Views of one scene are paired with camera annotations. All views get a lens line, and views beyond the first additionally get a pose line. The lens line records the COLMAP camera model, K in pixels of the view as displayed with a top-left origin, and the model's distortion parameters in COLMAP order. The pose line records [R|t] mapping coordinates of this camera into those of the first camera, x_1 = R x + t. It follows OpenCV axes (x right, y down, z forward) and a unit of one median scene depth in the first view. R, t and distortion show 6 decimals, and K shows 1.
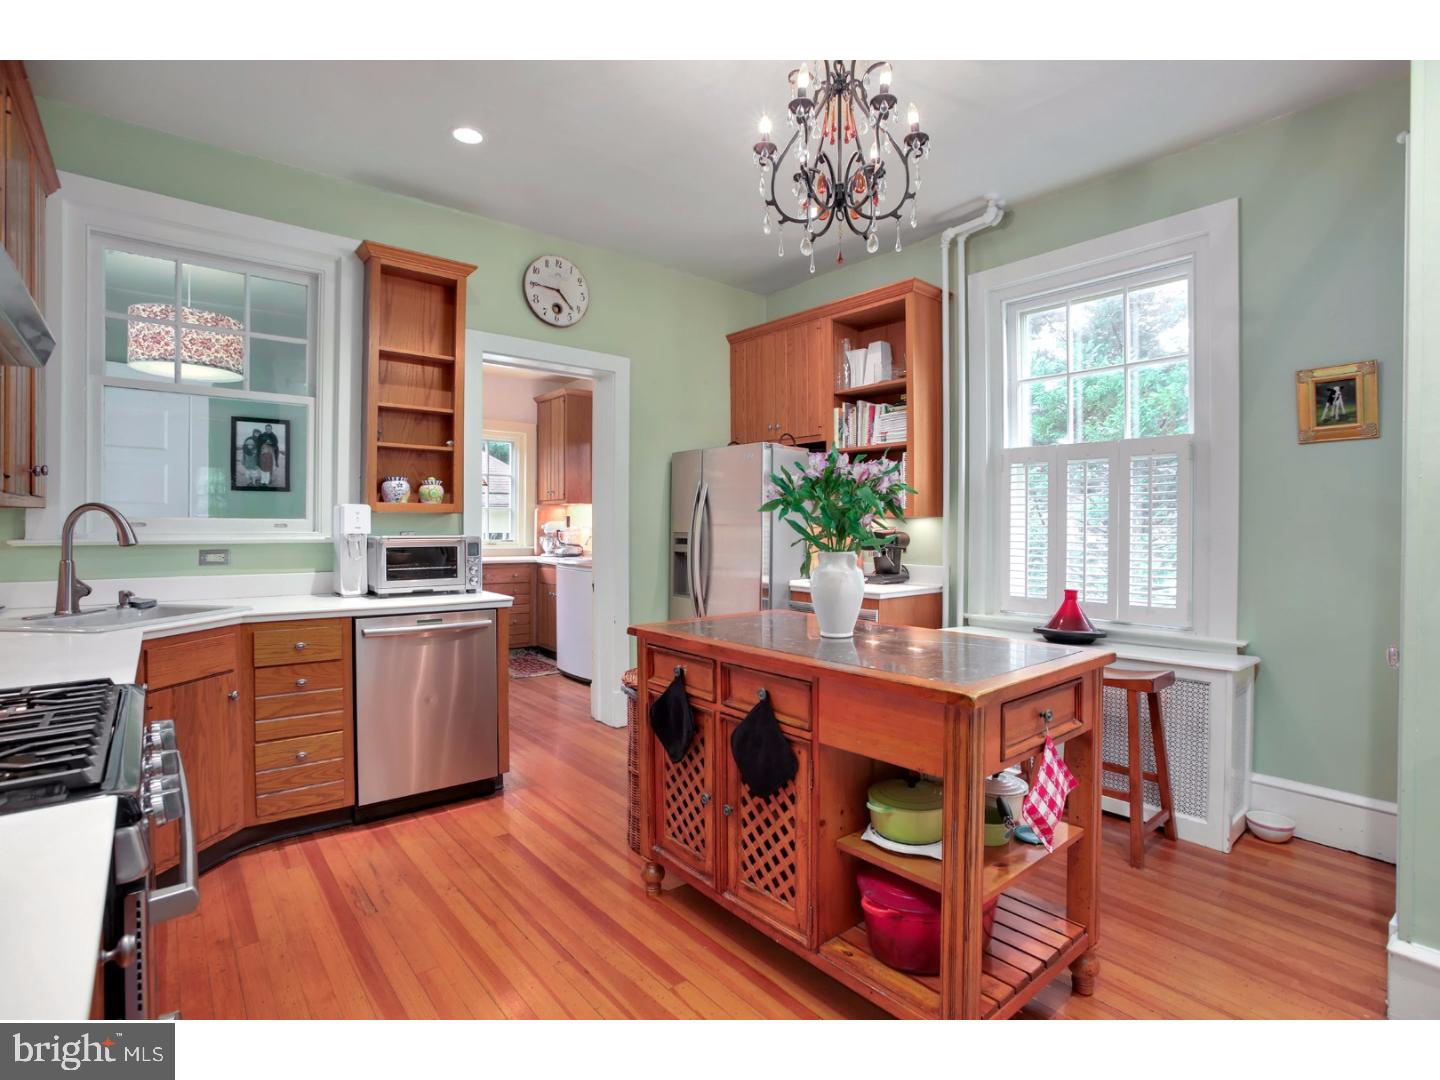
lens RADIAL K [[698.1, 0, 714.2], [0, 698.1, 527.5], [0, 0, 1]] dist [0.000732, 0.001391]
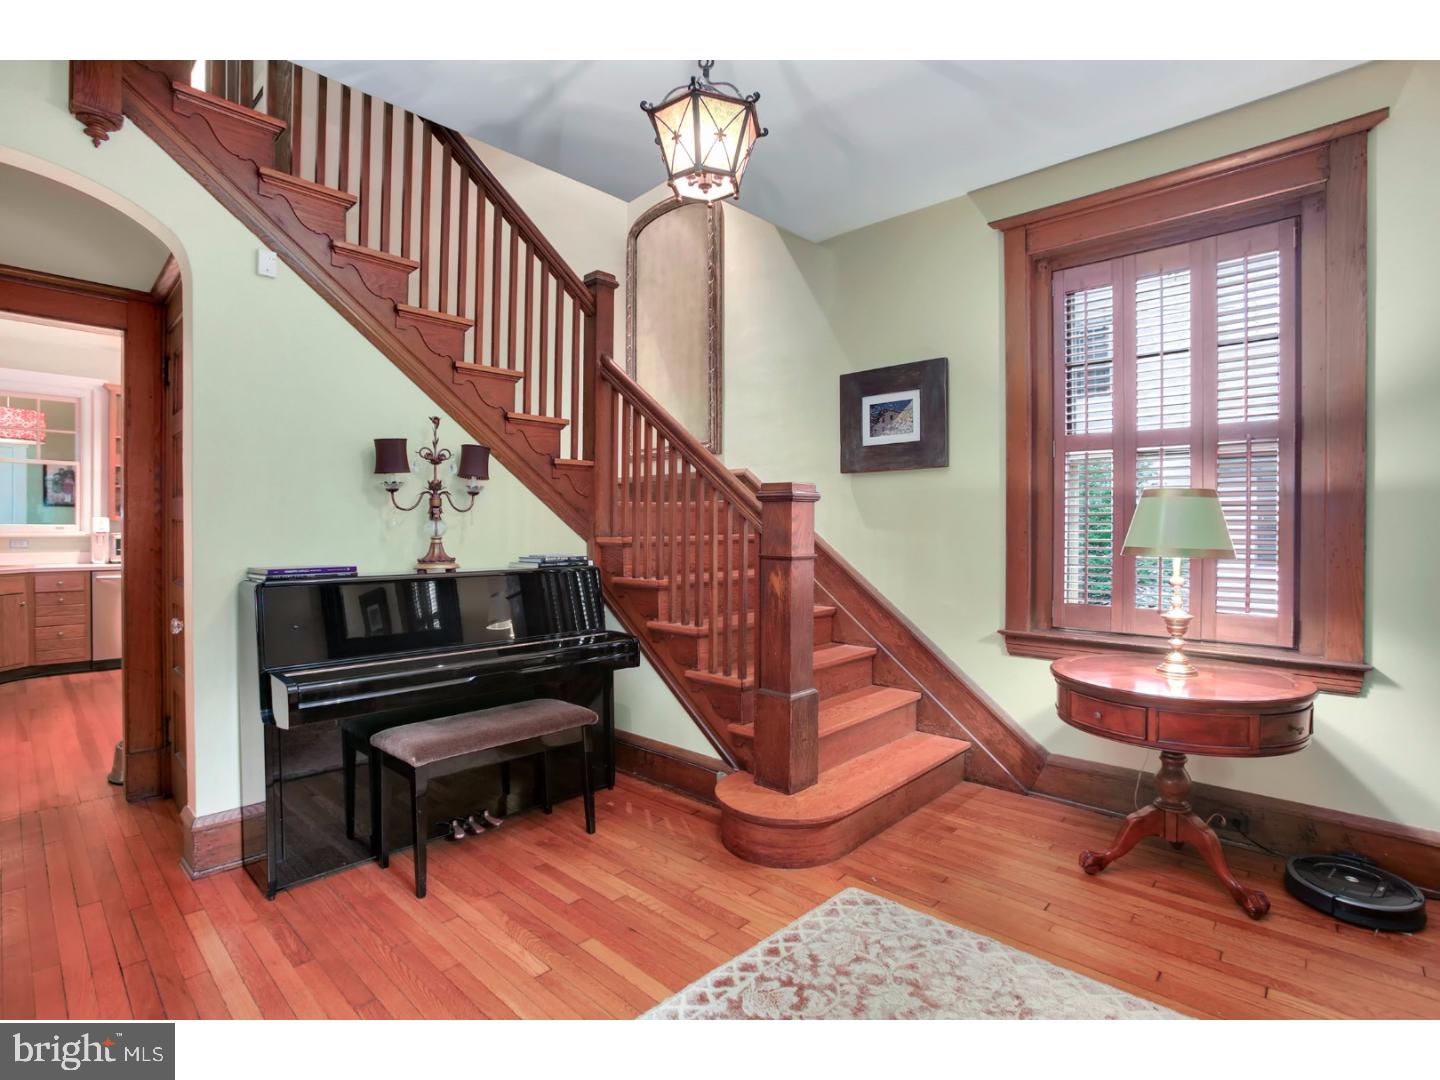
lens RADIAL K [[698.1, 0, 729.1], [0, 698.1, 534.4], [0, 0, 1]] dist [0.000732, 0.001391]
pose [[0.991403, 0.000607, 0.130844, 0.903956], [0.000048, 0.999987, -0.005009, 0.024222], [-0.130845, 0.004972, 0.991390, -1.086821]]
